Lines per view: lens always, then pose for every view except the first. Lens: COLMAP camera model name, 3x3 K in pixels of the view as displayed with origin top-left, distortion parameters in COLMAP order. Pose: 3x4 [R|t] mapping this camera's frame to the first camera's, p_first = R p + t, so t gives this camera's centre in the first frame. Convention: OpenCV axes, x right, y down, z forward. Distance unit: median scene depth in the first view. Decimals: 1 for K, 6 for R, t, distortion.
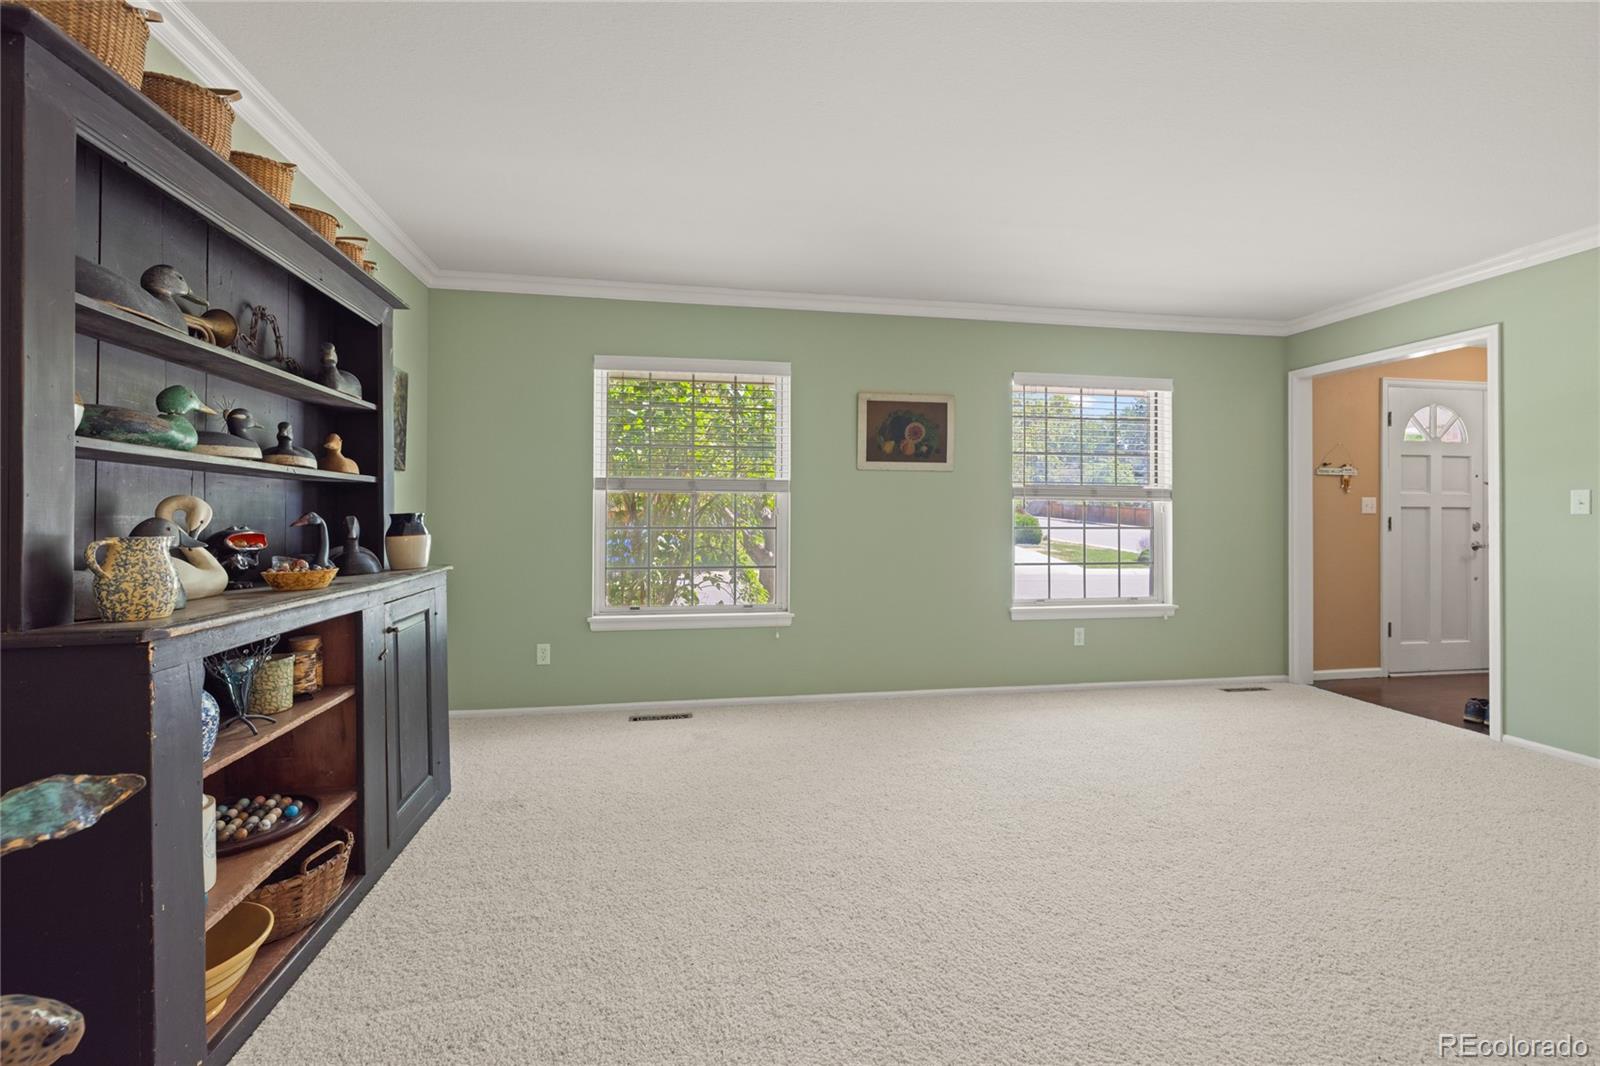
lens RADIAL K [[675.8, 0, 792.6], [0, 675.8, 513.7], [0, 0, 1]] dist [-0.003012, 0.000113]
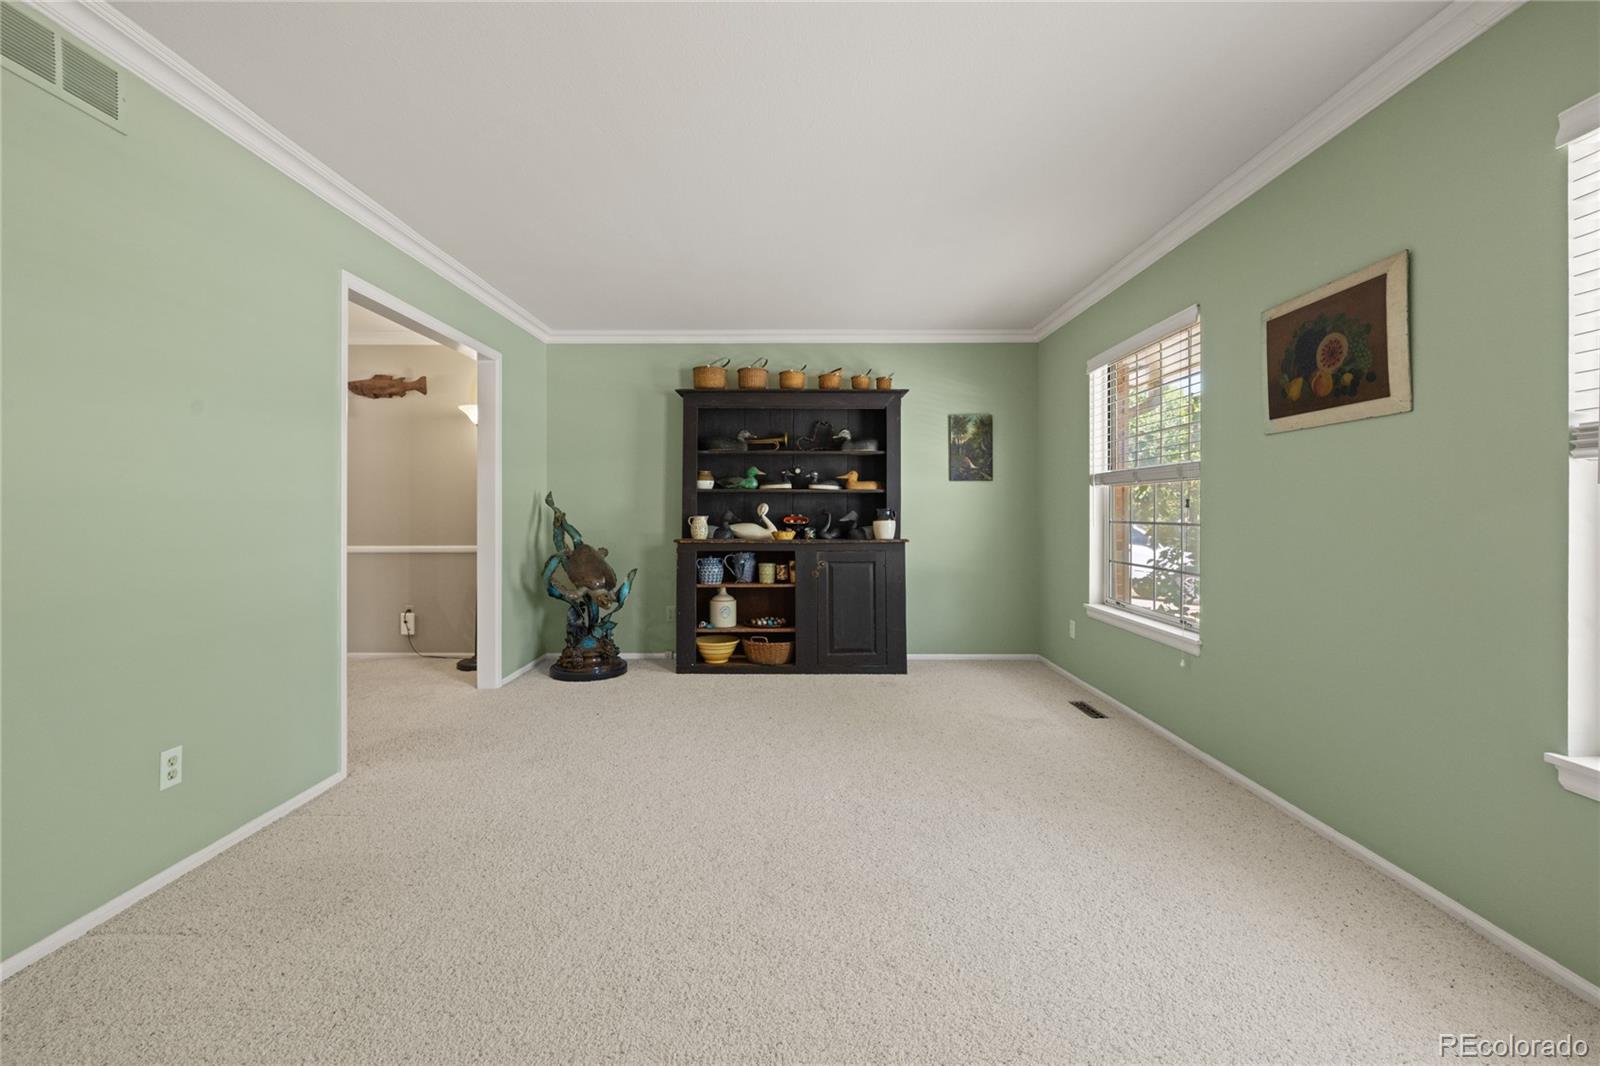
lens RADIAL K [[675.8, 0, 792.6], [0, 675.8, 513.7], [0, 0, 1]] dist [-0.003012, 0.000113]
pose [[-0.181857, 0.000394, -0.983325, 0.792579], [0.001383, 0.999999, 0.000145, 0.007726], [0.983324, -0.001334, -0.181857, 0.679419]]
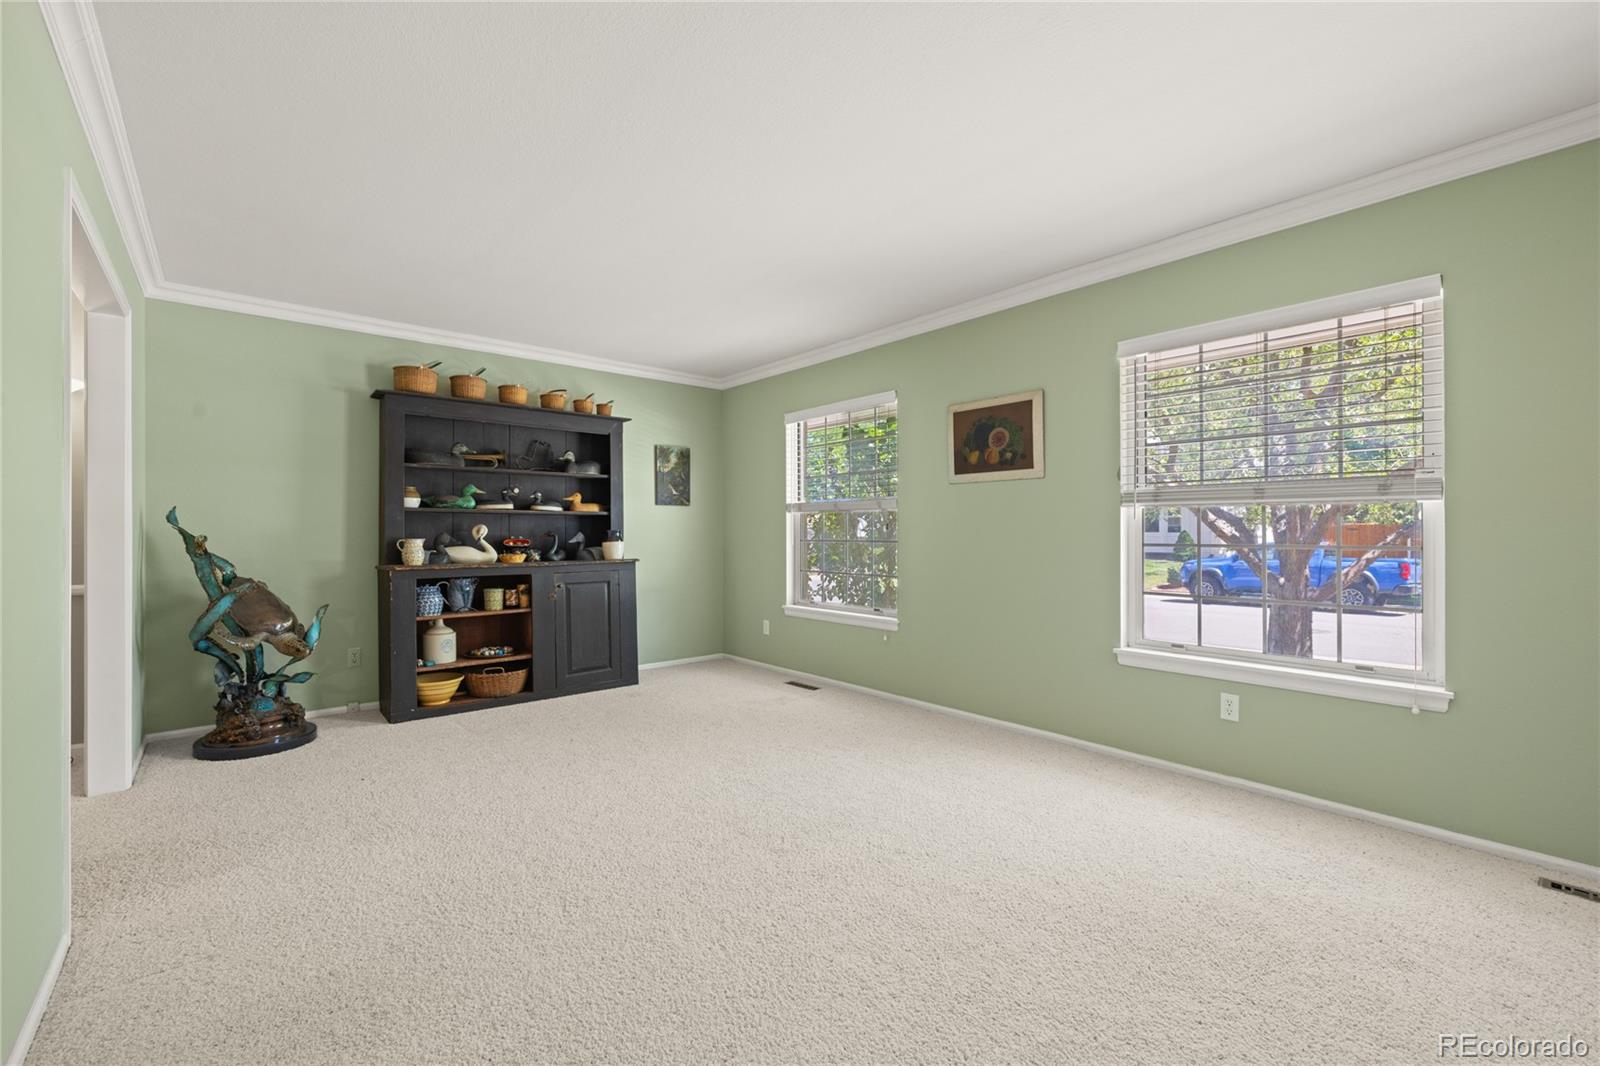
lens RADIAL K [[669.8, 0, 800.0], [0, 669.8, 533.0], [0, 0, 1]] dist [-0.002657, -0.000087]
pose [[0.505661, -0.002649, -0.862728, 0.832656], [0.005398, 0.999985, 0.000093, 0.006016], [0.862715, -0.004704, 0.505668, 0.310373]]
